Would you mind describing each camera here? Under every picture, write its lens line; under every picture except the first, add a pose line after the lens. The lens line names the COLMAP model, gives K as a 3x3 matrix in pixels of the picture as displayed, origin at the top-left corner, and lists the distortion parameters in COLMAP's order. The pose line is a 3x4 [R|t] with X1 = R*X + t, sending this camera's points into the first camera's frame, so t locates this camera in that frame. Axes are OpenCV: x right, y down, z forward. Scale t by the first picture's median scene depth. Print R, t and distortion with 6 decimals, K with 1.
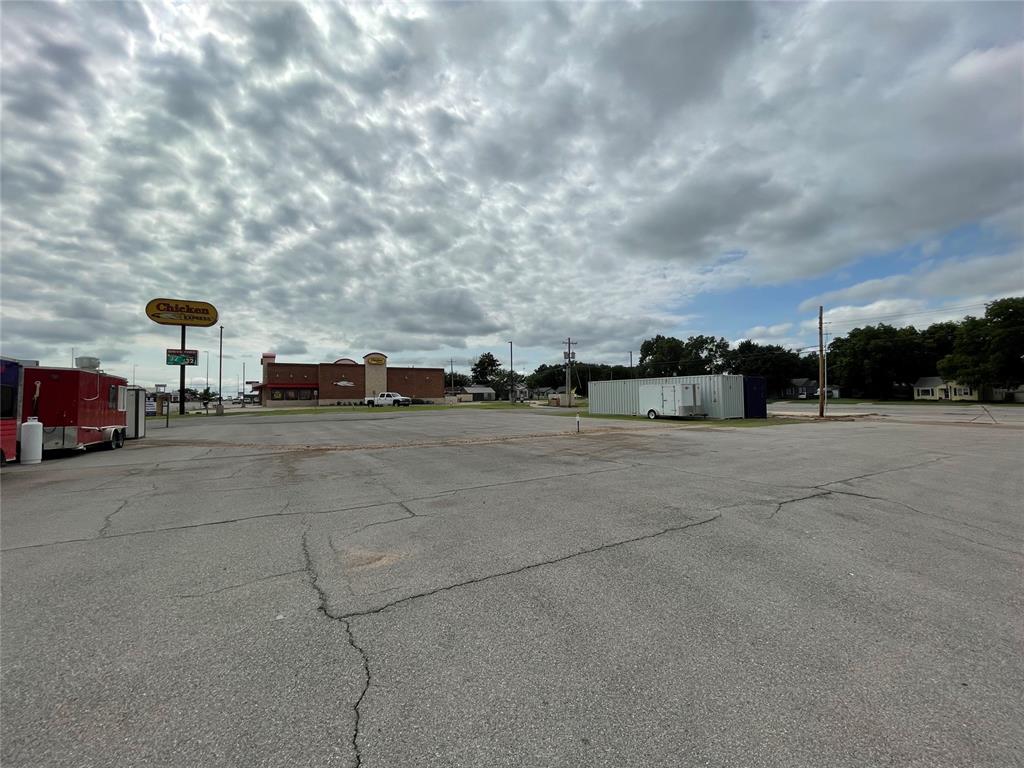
lens RADIAL K [[419.2, 0, 530.4], [0, 419.2, 396.2], [0, 0, 1]] dist [-0.000268, 0.001098]
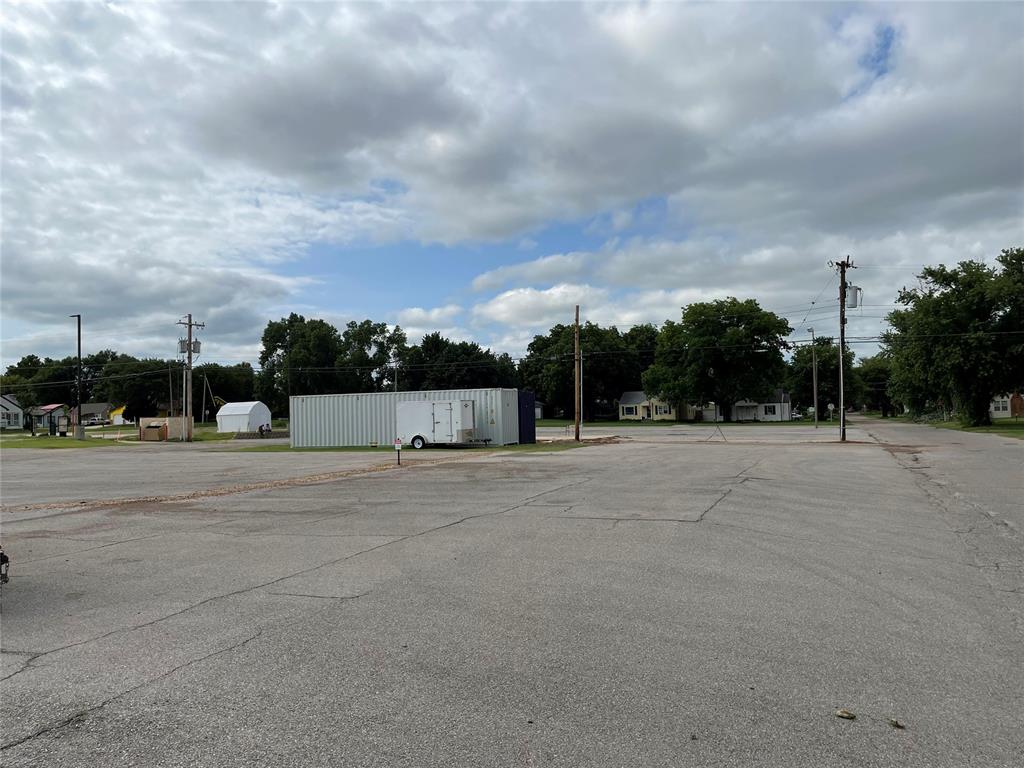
lens RADIAL K [[778.2, 0, 492.9], [0, 778.2, 377.7], [0, 0, 1]] dist [0.090625, -0.110679]
pose [[0.811385, 0.020250, 0.584161, -0.115061], [0.011755, 0.998632, -0.050945, 0.000756], [-0.584394, 0.048203, 0.810037, -0.044938]]
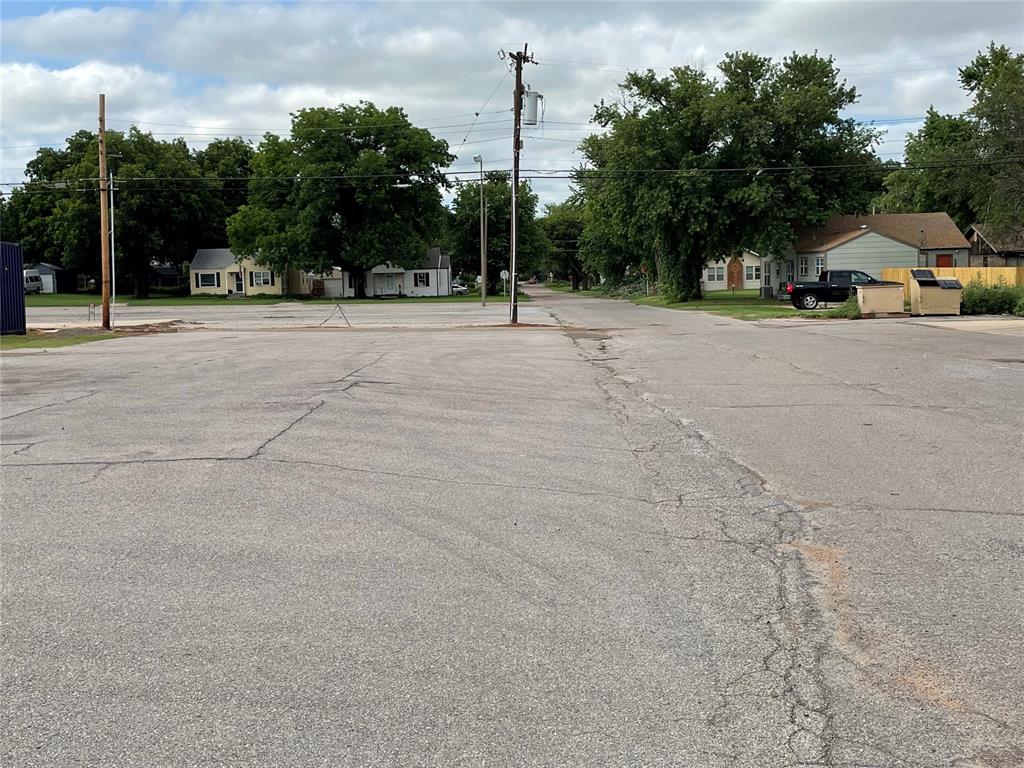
lens RADIAL K [[1243.0, 0, 484.1], [0, 1243.0, 358.5], [0, 0, 1]] dist [0.086545, 0.000000]
pose [[0.532961, -0.055094, 0.844344, -0.100501], [0.012037, 0.998271, 0.057540, 0.002018], [-0.846054, -0.020503, 0.532702, -0.041644]]
